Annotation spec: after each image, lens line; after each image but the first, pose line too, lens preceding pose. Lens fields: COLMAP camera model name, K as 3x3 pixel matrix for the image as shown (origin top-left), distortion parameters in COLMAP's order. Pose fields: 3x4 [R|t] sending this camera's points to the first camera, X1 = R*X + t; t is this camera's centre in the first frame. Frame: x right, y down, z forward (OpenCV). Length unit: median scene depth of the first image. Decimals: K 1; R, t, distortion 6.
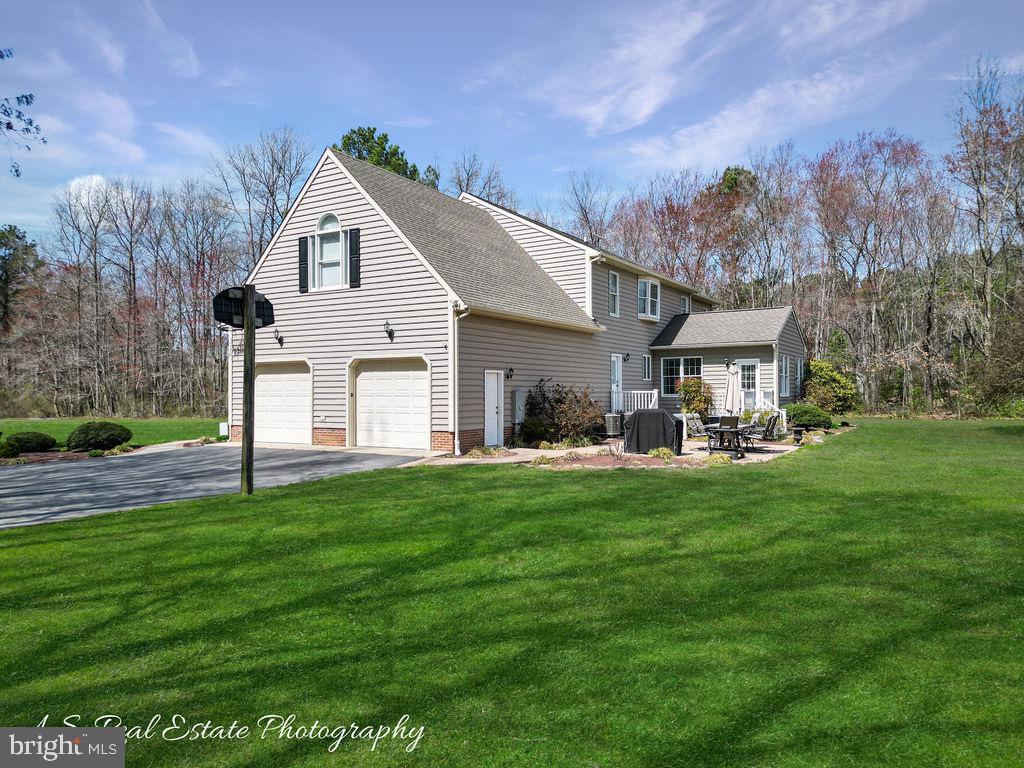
lens RADIAL K [[709.6, 0, 512.0], [0, 709.6, 384.0], [0, 0, 1]] dist [0.061884, -0.072942]
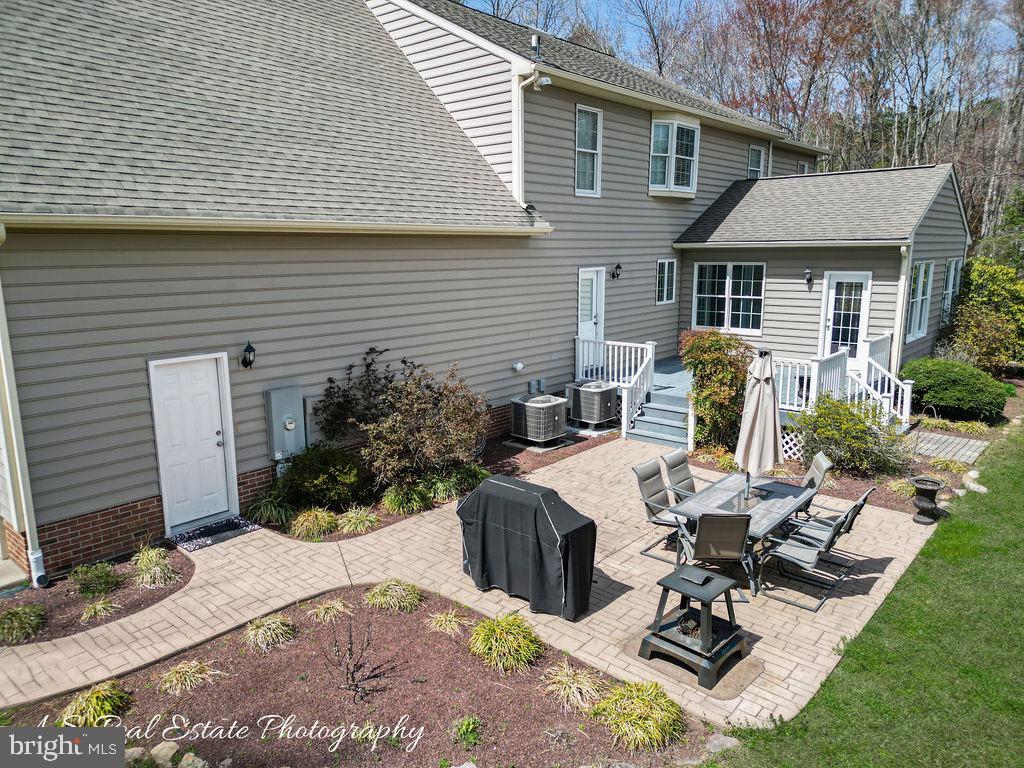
lens RADIAL K [[711.1, 0, 521.6], [0, 711.1, 384.6], [0, 0, 1]] dist [0.068975, -0.065188]
pose [[0.989311, 0.025917, -0.143500, 0.164991], [0.004267, 0.978512, 0.206145, -0.063607], [0.145759, -0.204554, 0.967942, 0.419601]]
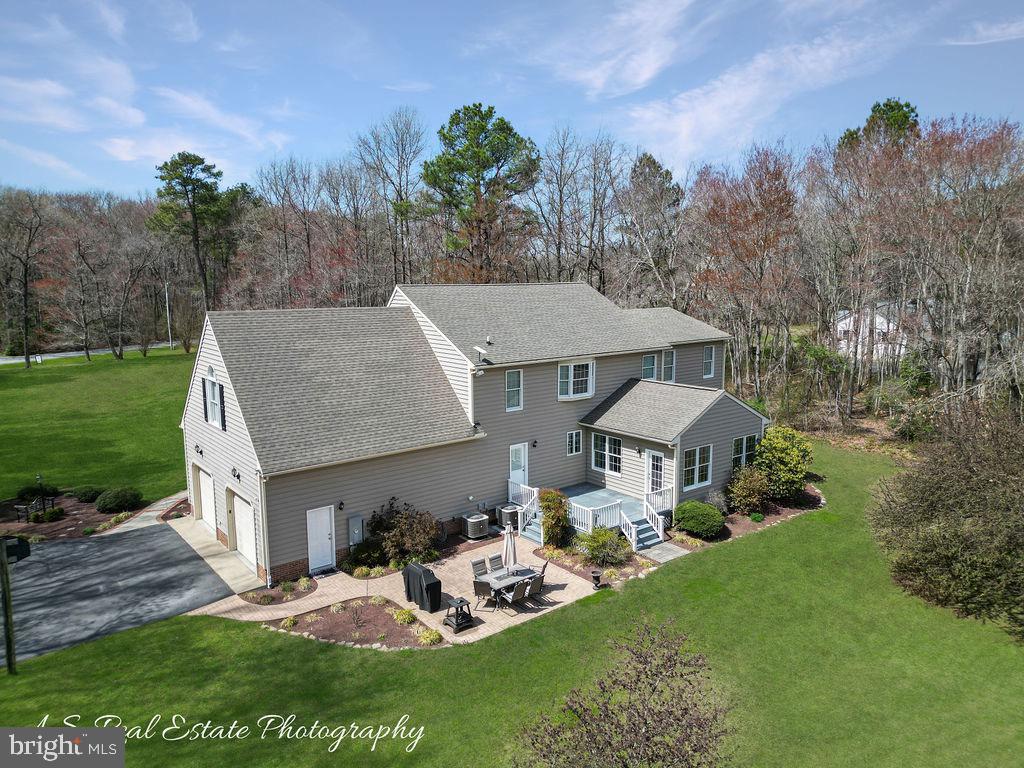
lens RADIAL K [[711.1, 0, 521.6], [0, 711.1, 384.6], [0, 0, 1]] dist [0.068975, -0.065188]
pose [[0.945787, 0.047228, -0.321334, 0.466363], [0.006488, 0.986426, 0.164078, -0.290713], [0.324721, -0.157268, 0.932643, 0.014653]]
